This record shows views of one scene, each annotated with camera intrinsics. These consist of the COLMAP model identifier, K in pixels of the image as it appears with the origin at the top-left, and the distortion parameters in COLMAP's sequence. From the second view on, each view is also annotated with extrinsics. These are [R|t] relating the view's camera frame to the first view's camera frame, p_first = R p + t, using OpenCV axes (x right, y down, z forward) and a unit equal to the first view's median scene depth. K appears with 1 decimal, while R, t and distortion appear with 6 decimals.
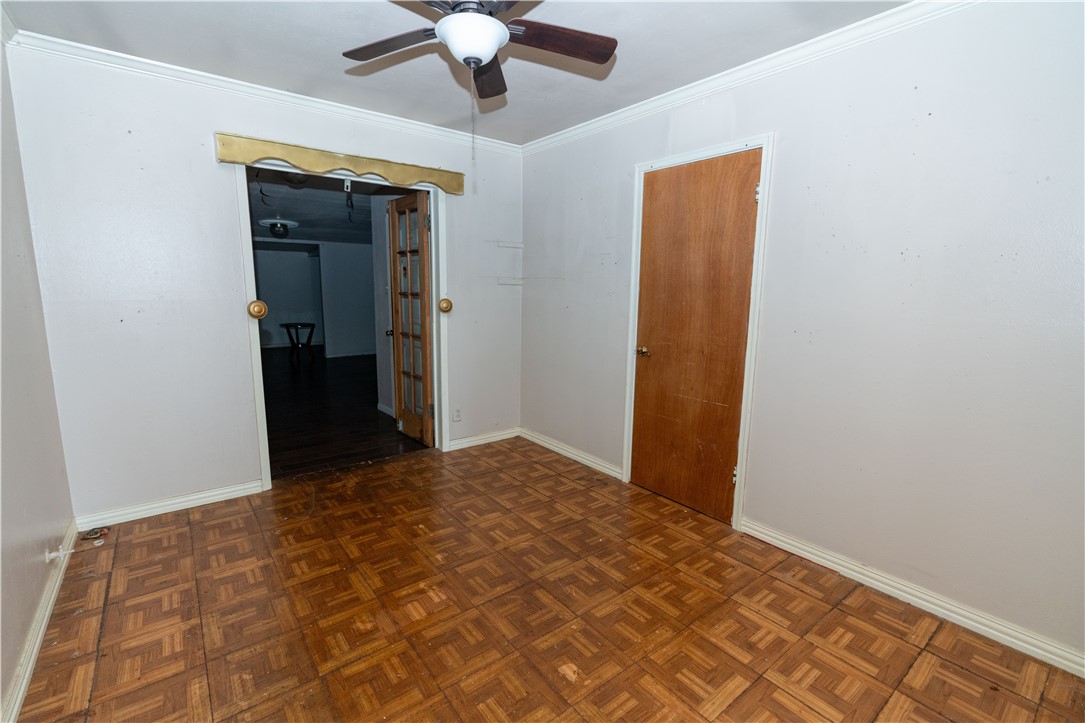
lens RADIAL K [[490.9, 0, 546.5], [0, 490.9, 359.1], [0, 0, 1]] dist [-0.009081, 0.004024]
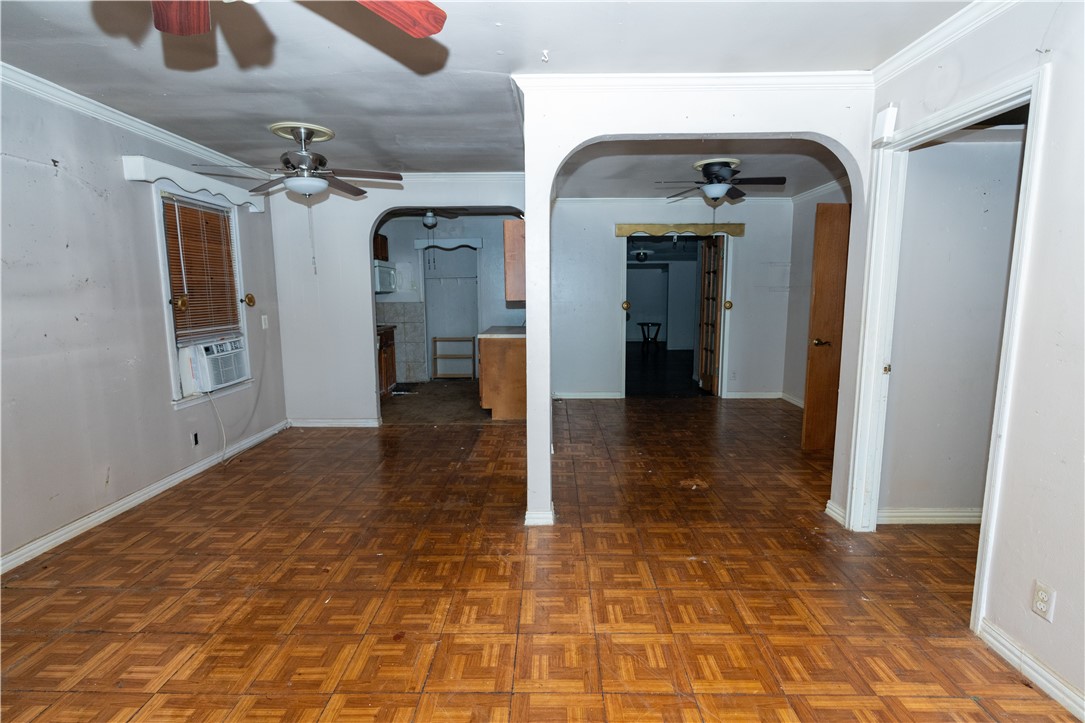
lens RADIAL K [[490.9, 0, 544.3], [0, 490.9, 359.2], [0, 0, 1]] dist [-0.009081, 0.004024]
pose [[0.772778, 0.068057, -0.631017, 0.490194], [-0.079476, 0.996785, 0.010175, 0.138392], [0.629680, 0.042287, 0.775702, -0.861420]]
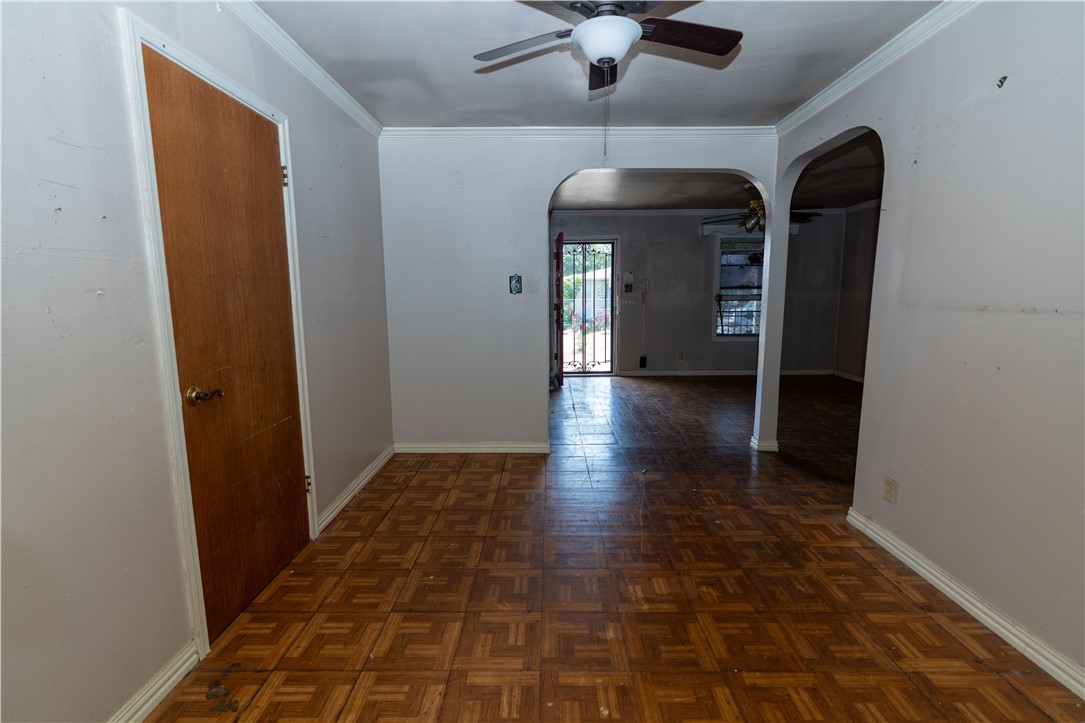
lens RADIAL K [[490.9, 0, 539.0], [0, 490.9, 362.2], [0, 0, 1]] dist [-0.009081, 0.004024]
pose [[-0.774525, -0.099171, 0.624721, -0.481273], [0.090708, 0.960012, 0.264856, -0.179066], [-0.626006, 0.261805, -0.734558, 1.290298]]
